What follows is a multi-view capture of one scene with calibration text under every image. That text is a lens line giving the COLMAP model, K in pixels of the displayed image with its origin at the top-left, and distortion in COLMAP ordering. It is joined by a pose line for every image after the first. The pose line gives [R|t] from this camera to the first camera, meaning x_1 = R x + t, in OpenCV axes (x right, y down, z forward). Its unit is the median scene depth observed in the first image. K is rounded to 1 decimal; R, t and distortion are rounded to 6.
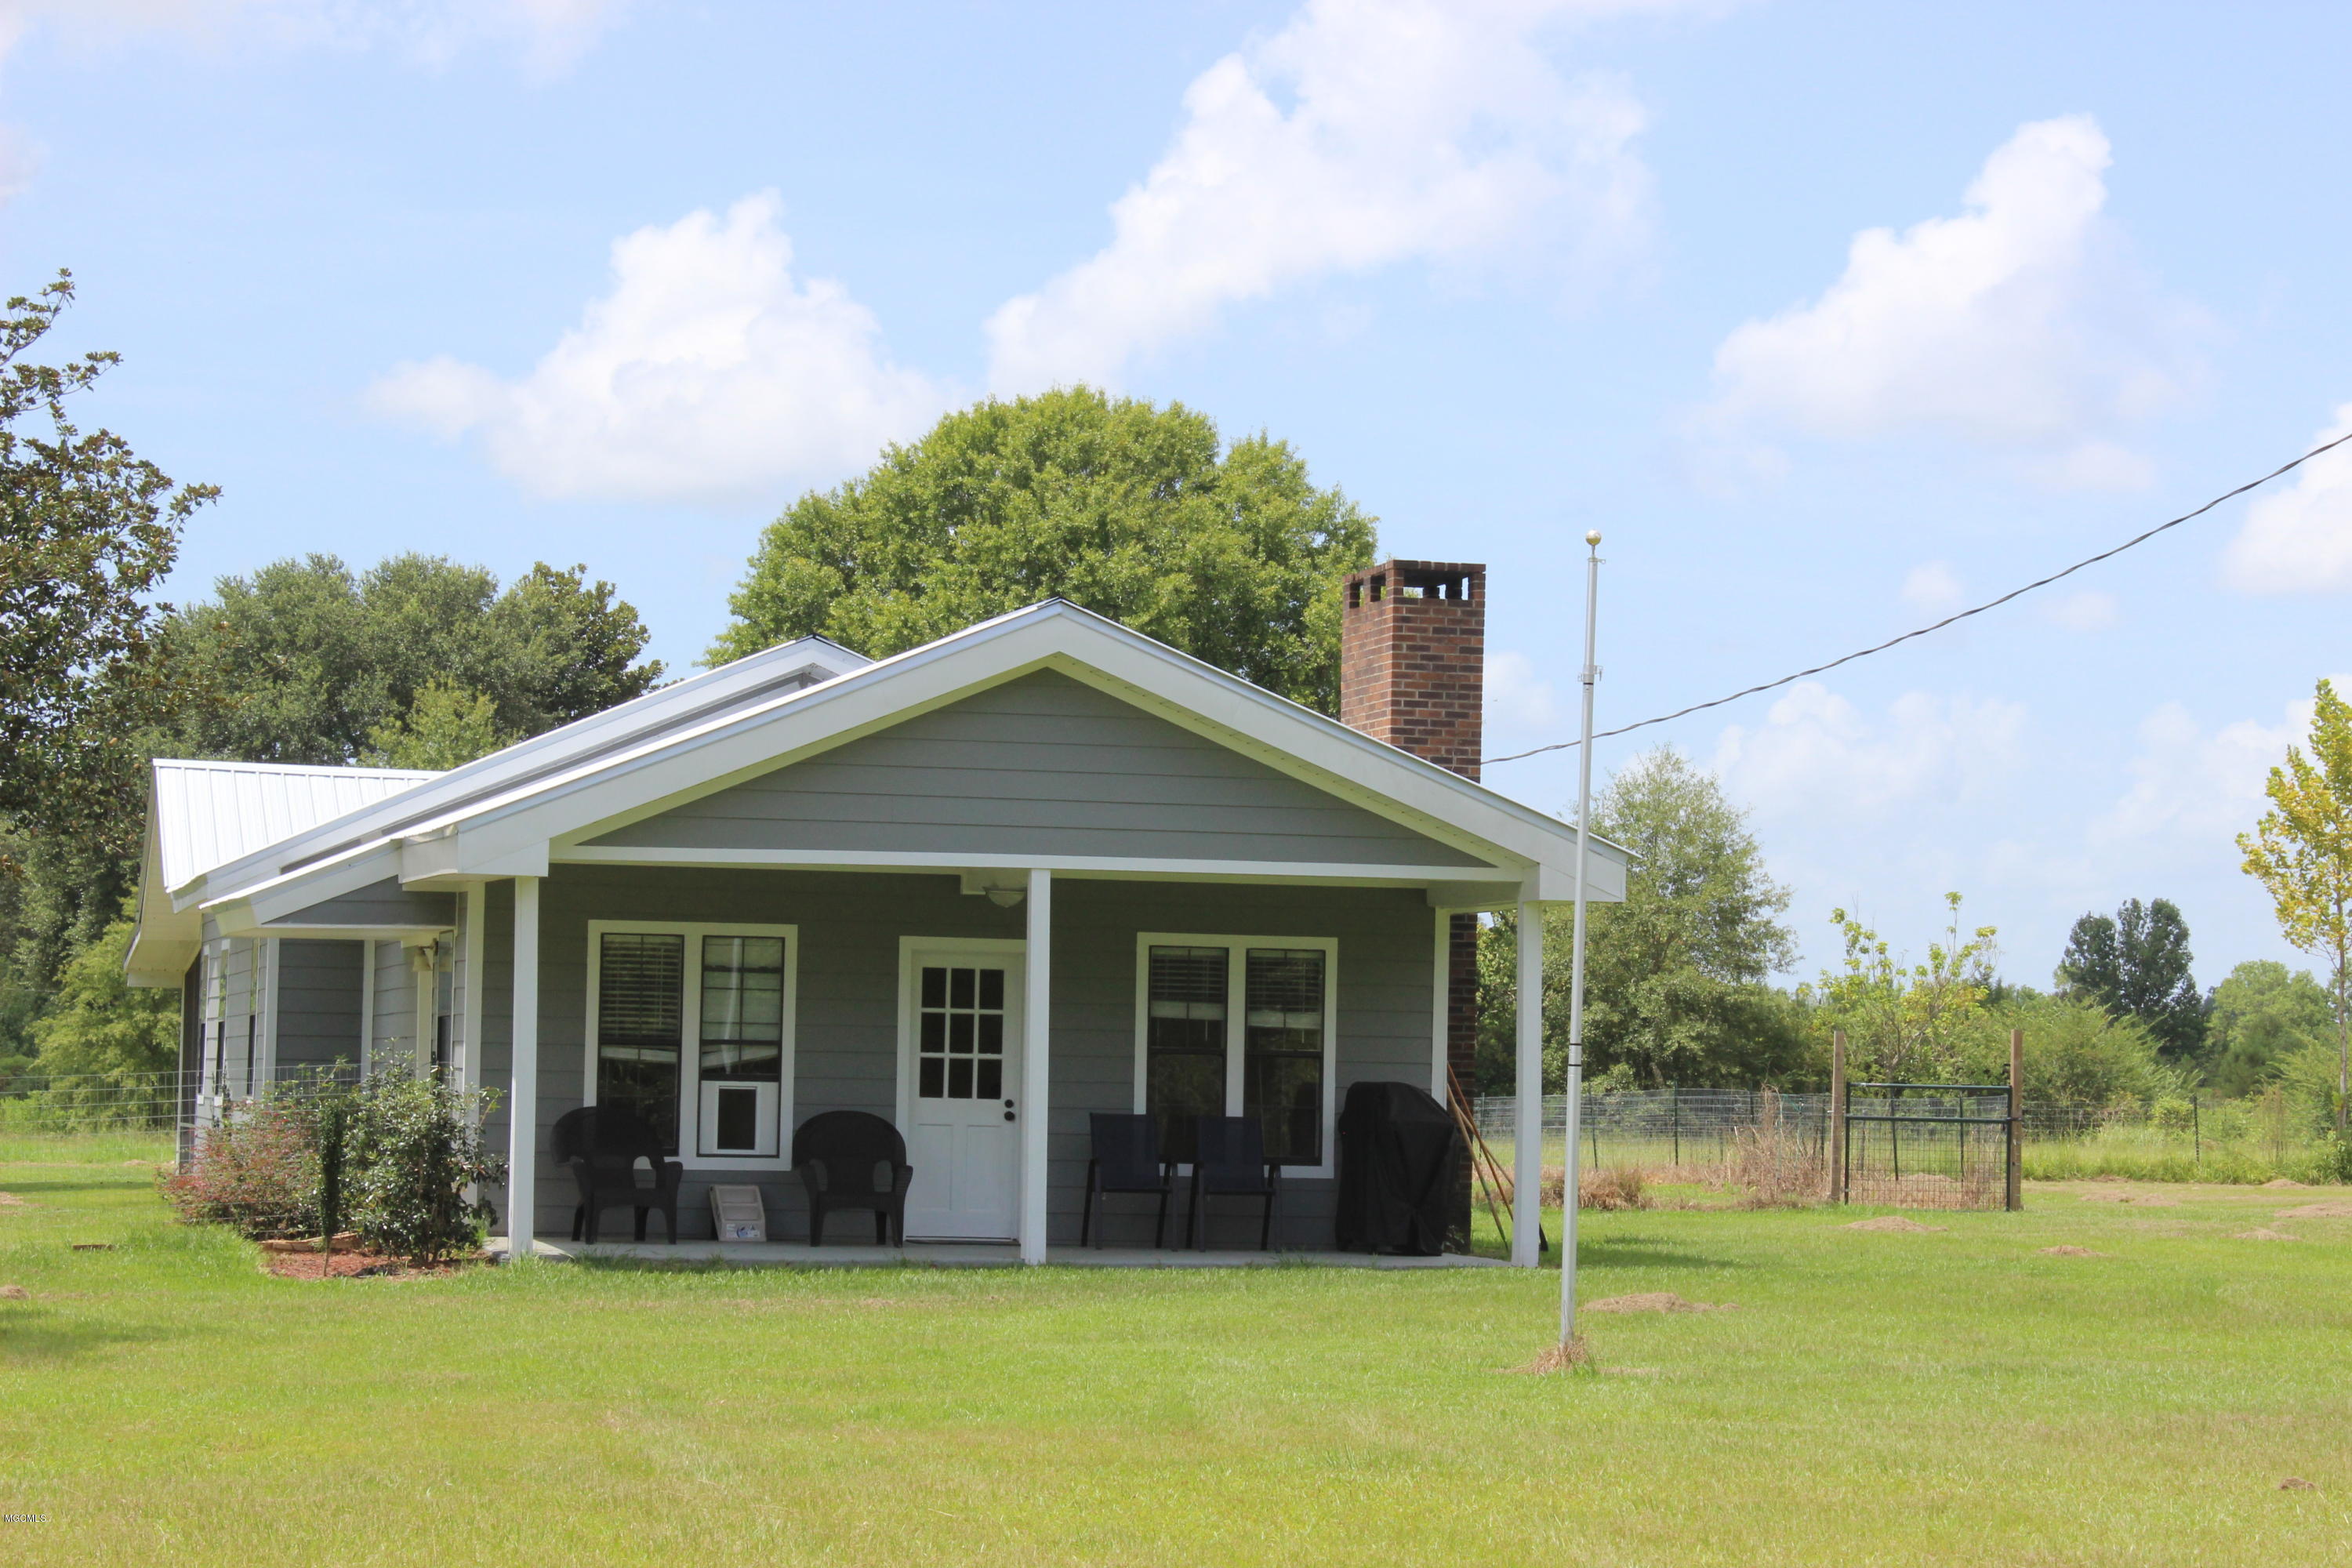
lens RADIAL K [[5586.4, 0, 1080.7], [0, 5586.4, 842.7], [0, 0, 1]] dist [0.094513, -0.126219]
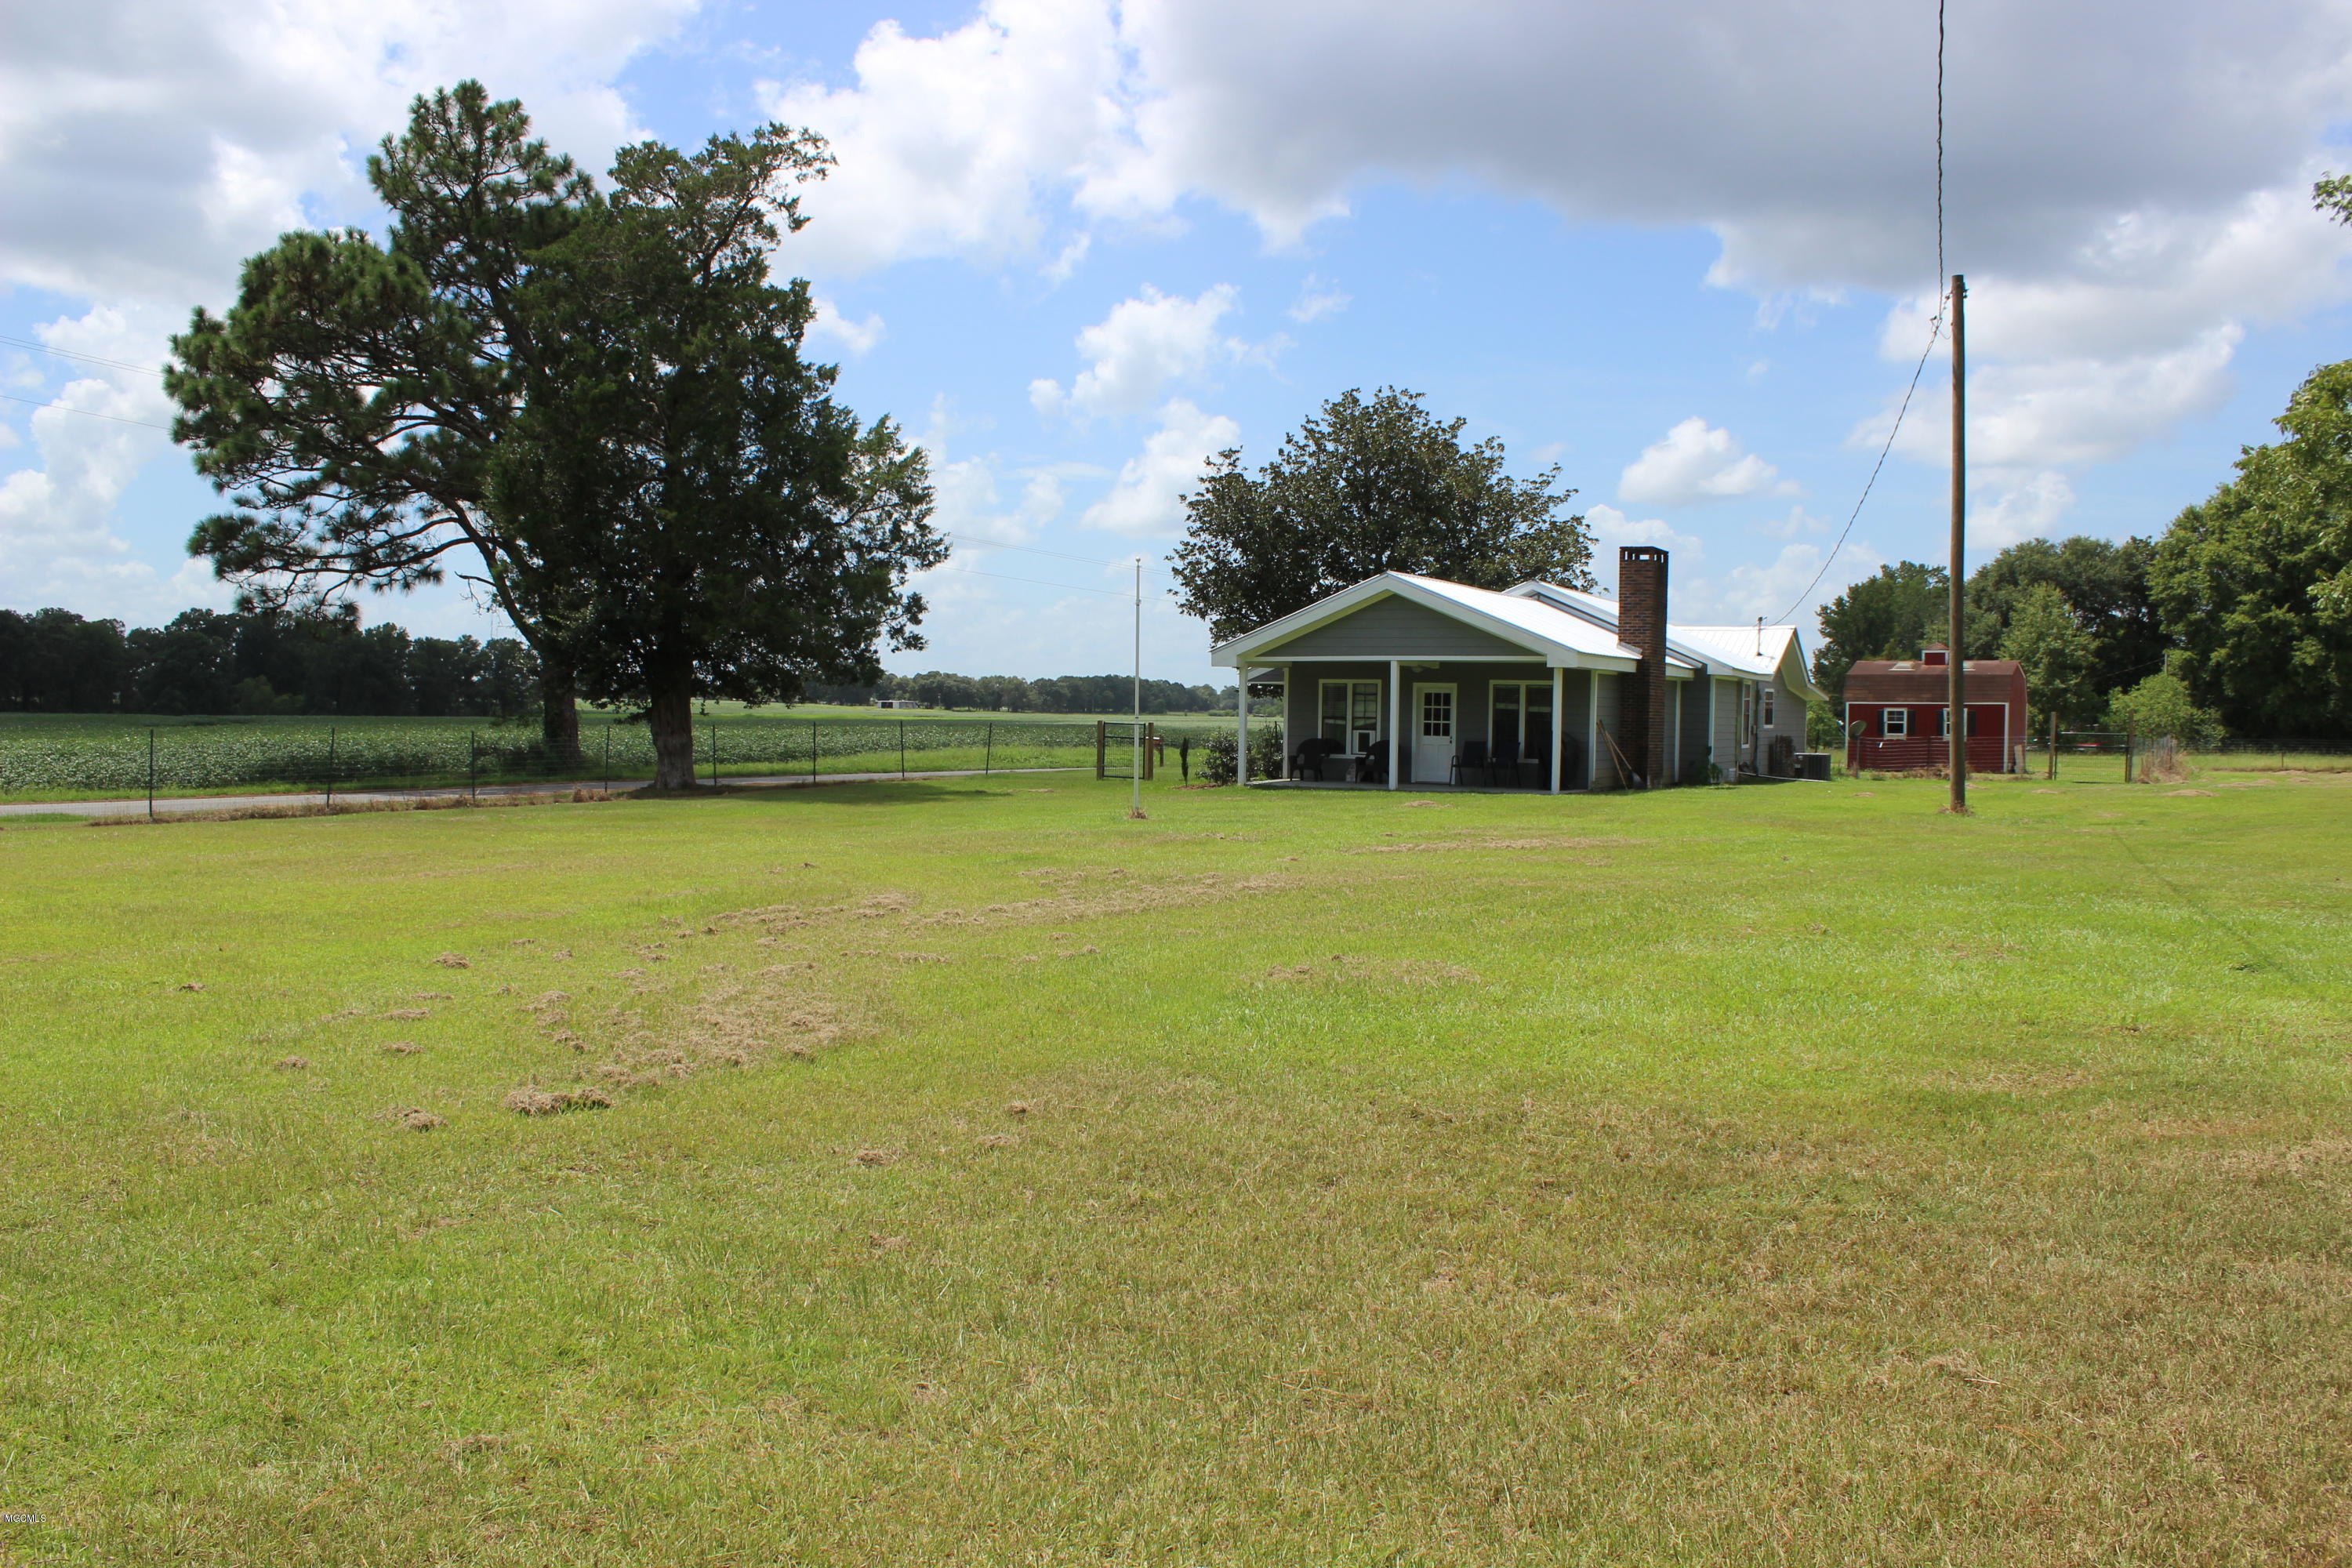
lens RADIAL K [[1959.9, 0, 1114.5], [0, 1959.9, 823.1], [0, 0, 1]] dist [-0.175927, 0.148141]
pose [[0.746491, 0.027118, -0.664842, 0.551540], [0.031628, 0.996594, 0.076162, 0.006787], [0.664643, -0.077881, 0.743091, 0.094952]]
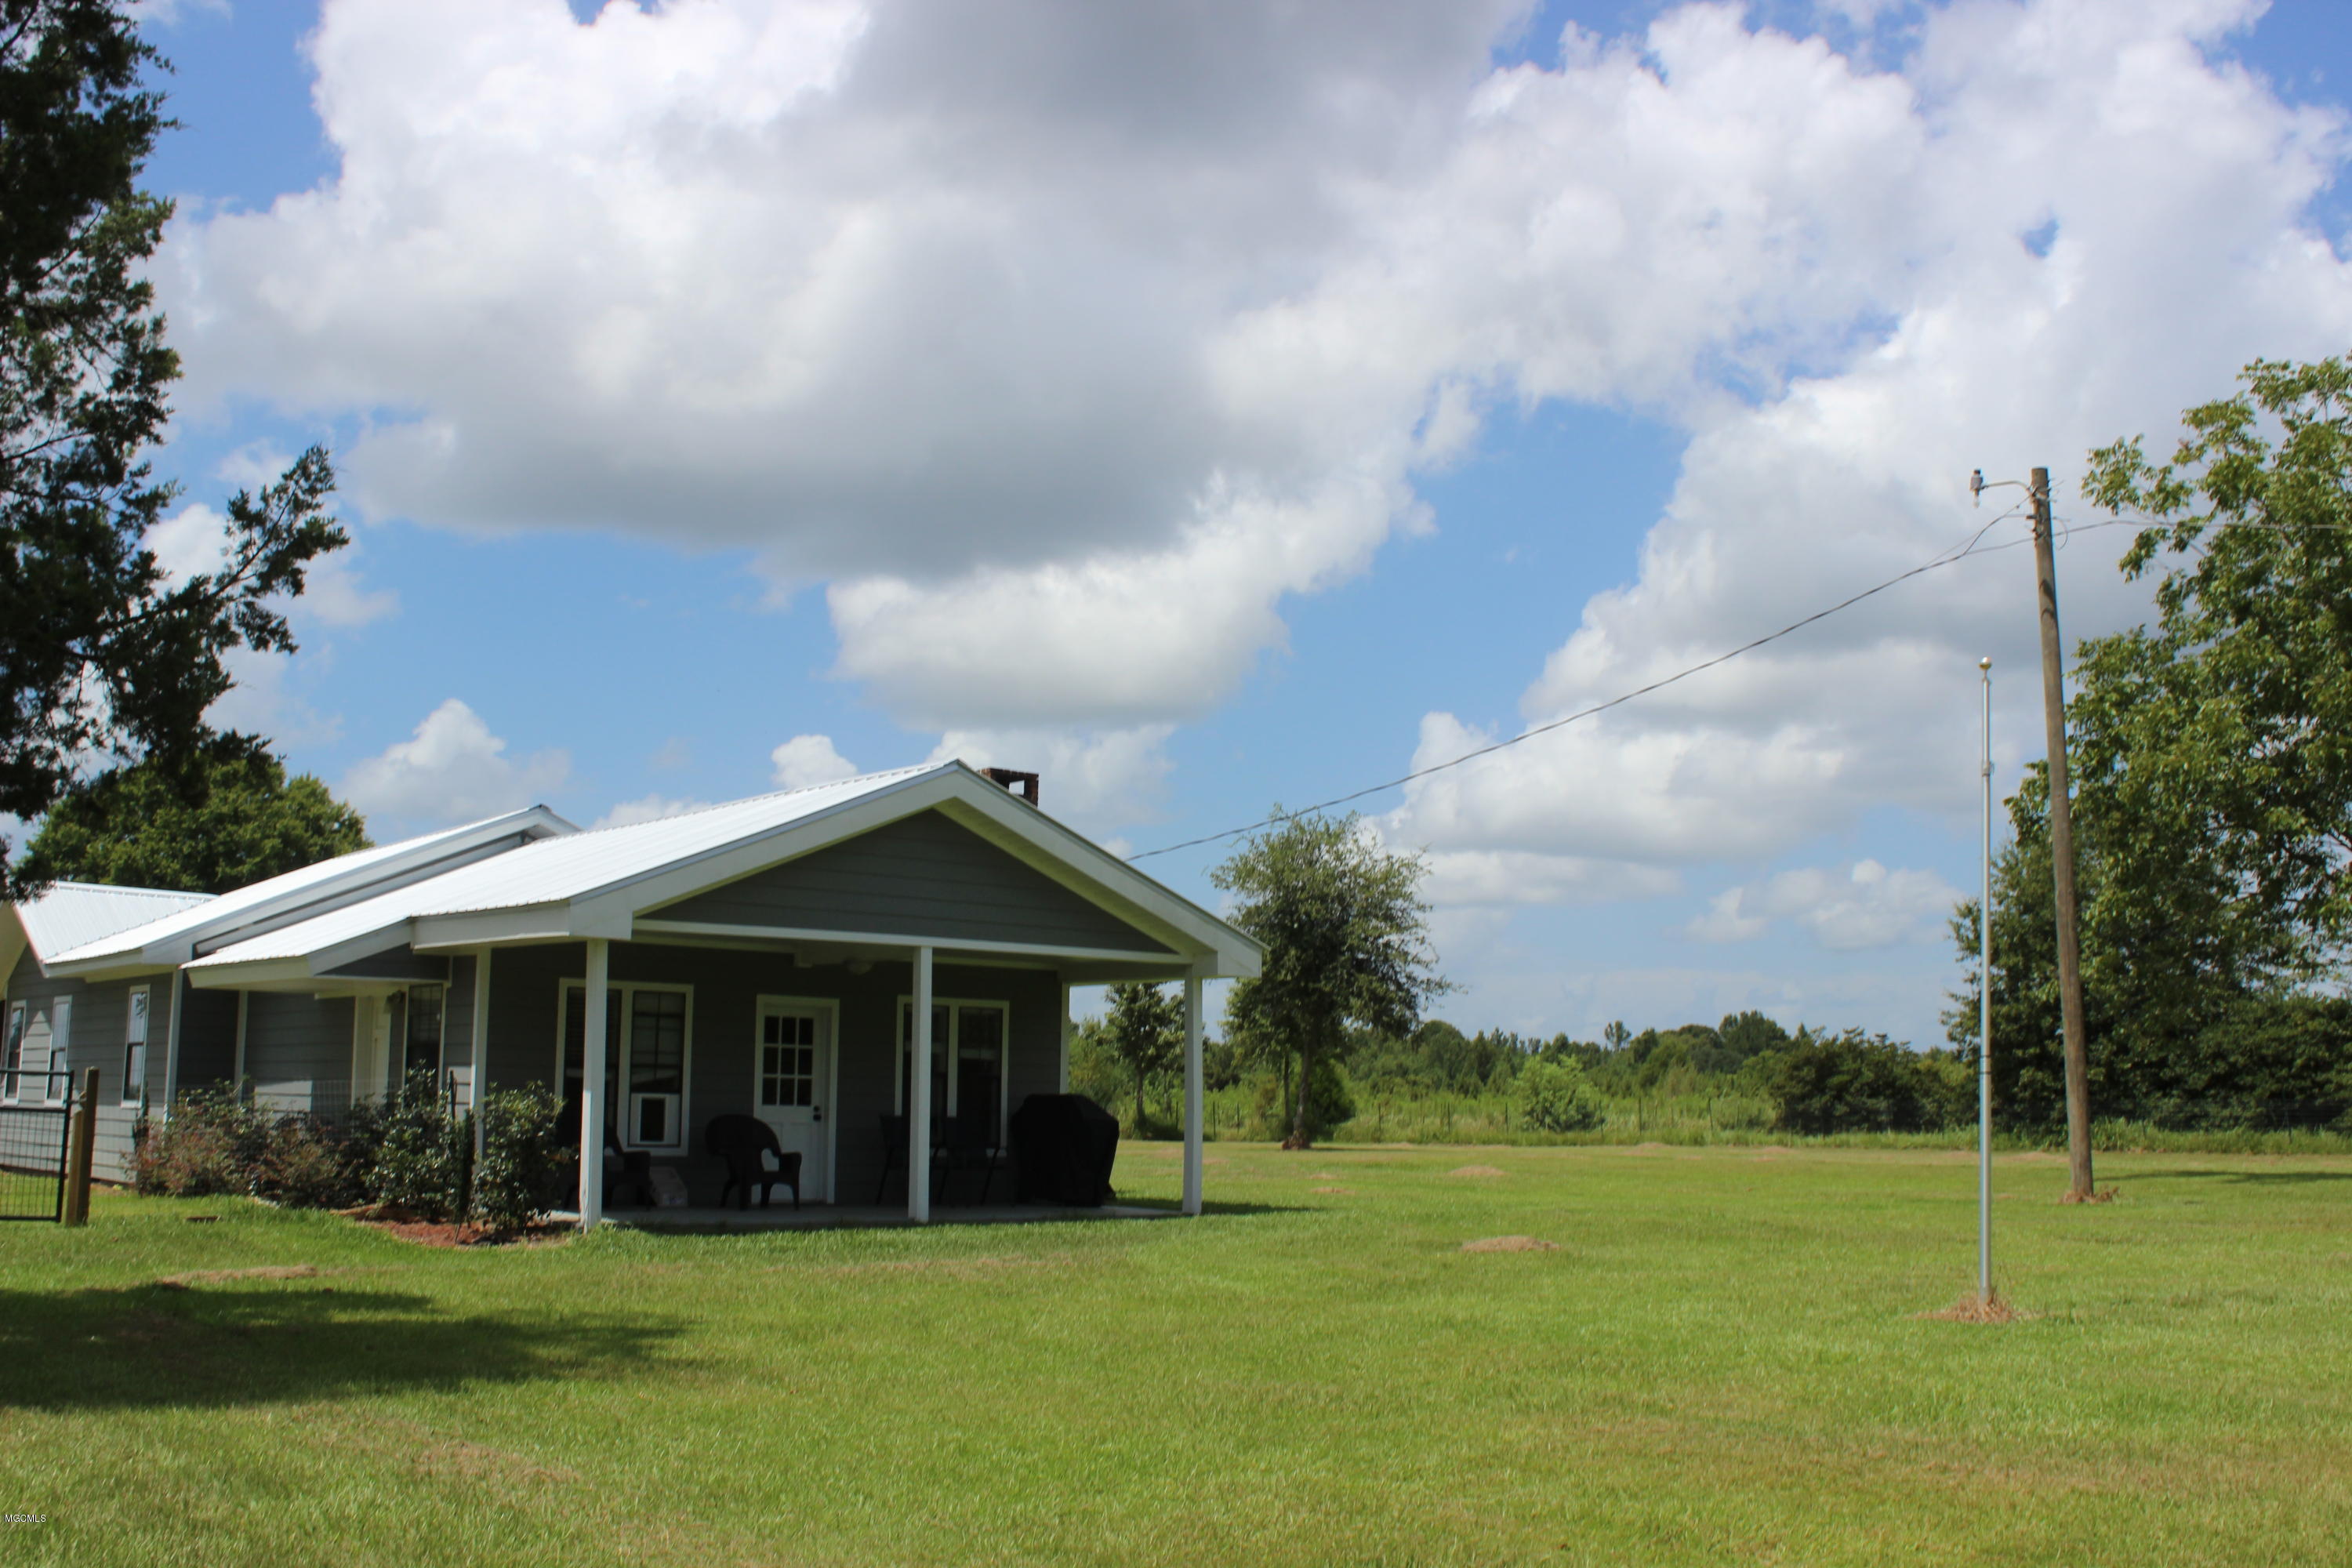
lens RADIAL K [[2311.4, 0, 1138.9], [0, 2311.4, 789.9], [0, 0, 1]] dist [-0.149960, 0.180519]
pose [[0.897601, 0.053885, 0.437503, -0.207851], [-0.015145, 0.995684, -0.091562, 0.016976], [-0.440549, 0.075561, 0.894543, 0.409698]]
